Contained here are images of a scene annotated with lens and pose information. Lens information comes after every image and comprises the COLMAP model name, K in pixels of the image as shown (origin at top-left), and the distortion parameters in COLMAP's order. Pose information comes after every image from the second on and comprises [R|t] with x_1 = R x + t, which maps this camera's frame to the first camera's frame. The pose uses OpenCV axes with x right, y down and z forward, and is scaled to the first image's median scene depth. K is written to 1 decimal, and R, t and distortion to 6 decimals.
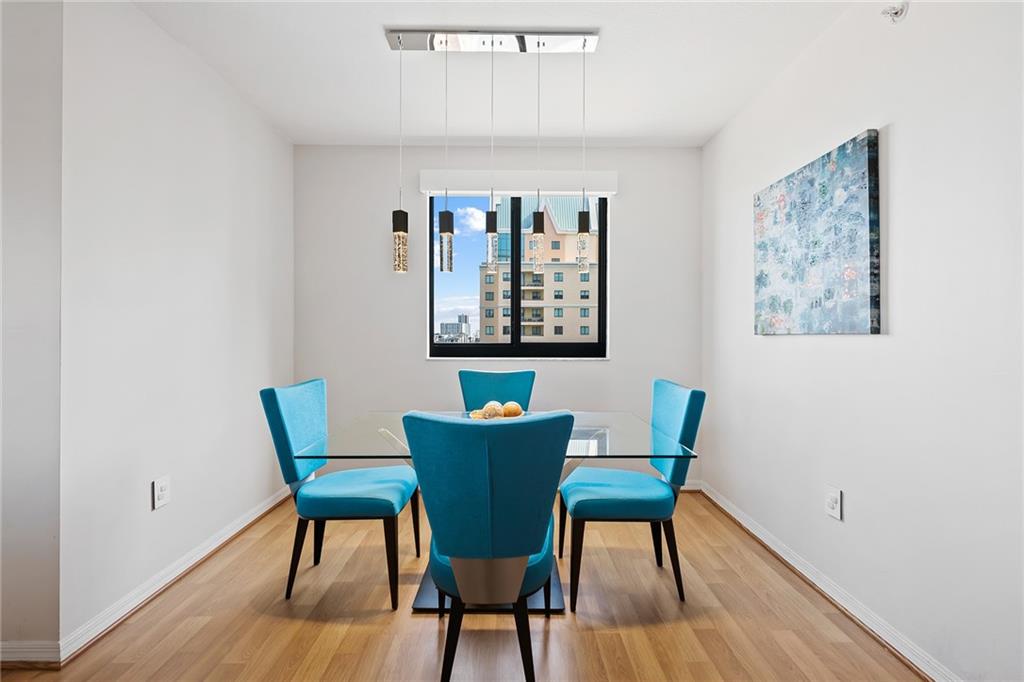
lens RADIAL K [[439.4, 0, 510.0], [0, 439.4, 333.0], [0, 0, 1]] dist [-0.000346, -0.000195]
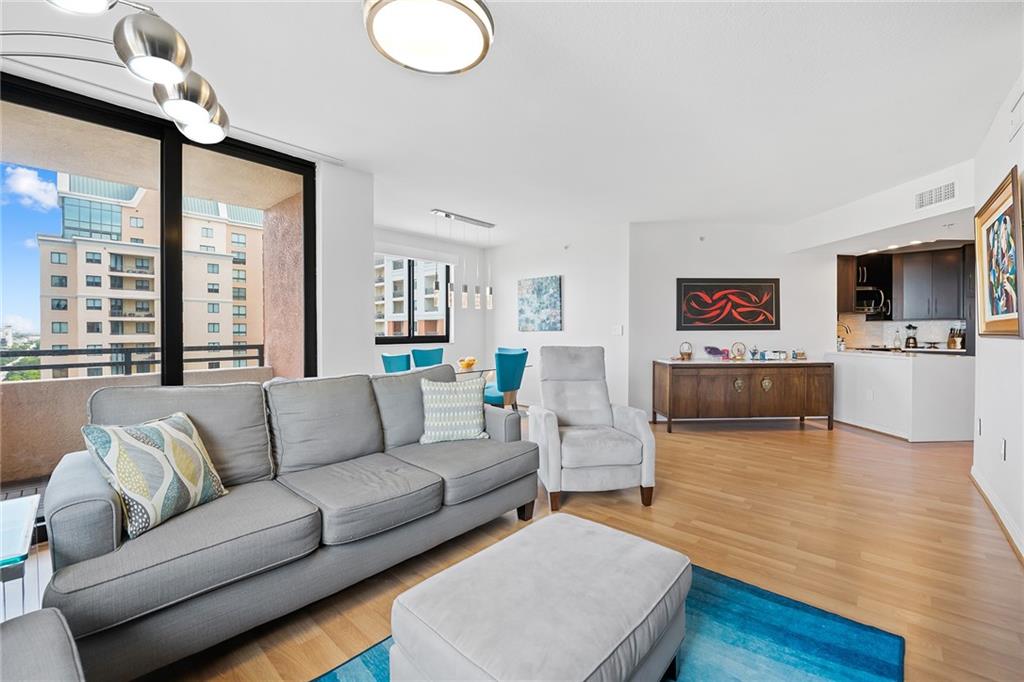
lens RADIAL K [[421.4, 0, 507.2], [0, 421.4, 333.6], [0, 0, 1]] dist [-0.000842, -0.000541]
pose [[0.677521, -0.009167, 0.735446, -1.536664], [0.003247, 0.999950, 0.009472, -0.005556], [-0.735496, -0.004030, 0.677517, -0.791819]]
